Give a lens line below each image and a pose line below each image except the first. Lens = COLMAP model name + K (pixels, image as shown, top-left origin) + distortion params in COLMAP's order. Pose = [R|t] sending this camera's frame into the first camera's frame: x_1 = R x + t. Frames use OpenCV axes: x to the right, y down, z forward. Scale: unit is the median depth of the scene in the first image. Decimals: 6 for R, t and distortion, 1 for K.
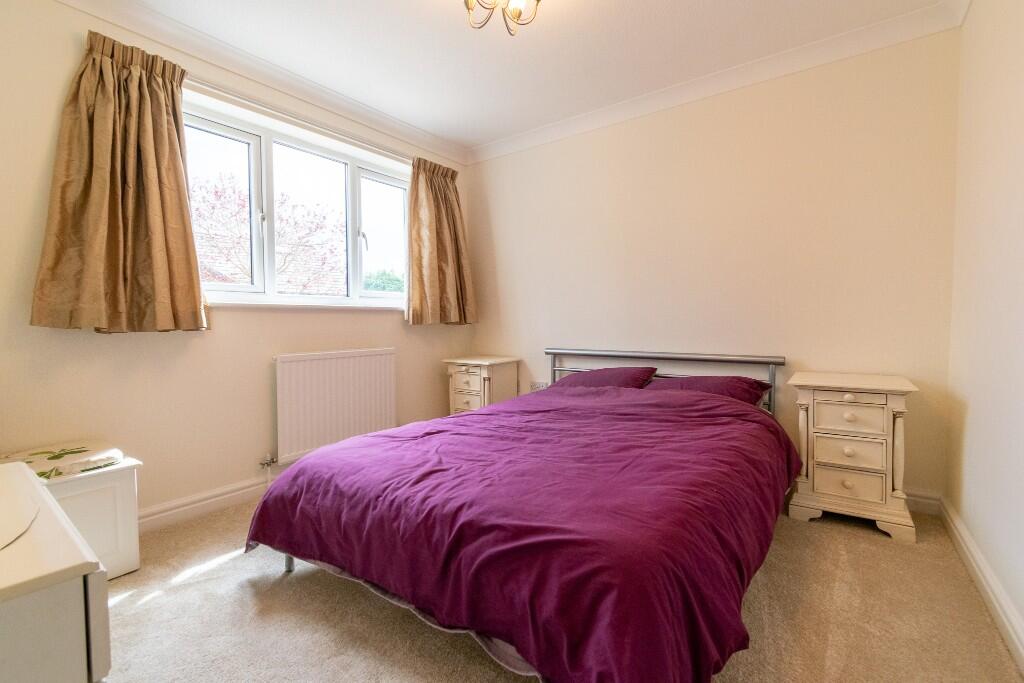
lens RADIAL K [[452.8, 0, 513.7], [0, 452.8, 336.8], [0, 0, 1]] dist [0.002926, -0.000163]
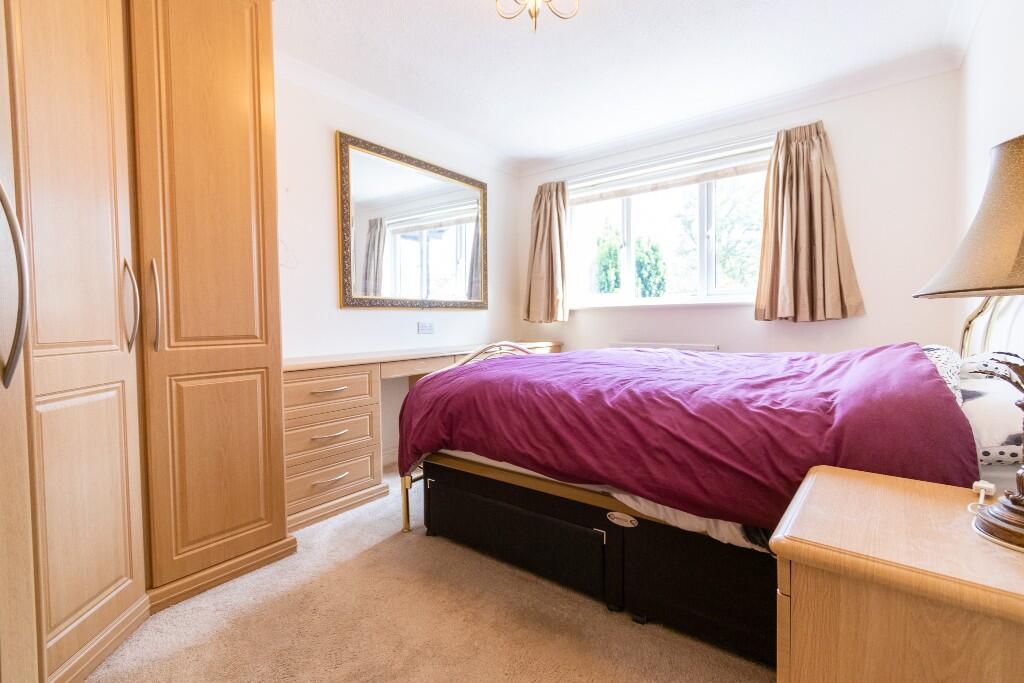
lens RADIAL K [[452.8, 0, 513.7], [0, 452.8, 336.8], [0, 0, 1]] dist [0.002926, -0.000163]
pose [[-0.027999, 0.049274, -0.998393, 0.753171], [-0.022308, 0.998505, 0.049905, -0.021728], [0.999359, 0.023669, -0.026858, 0.530475]]
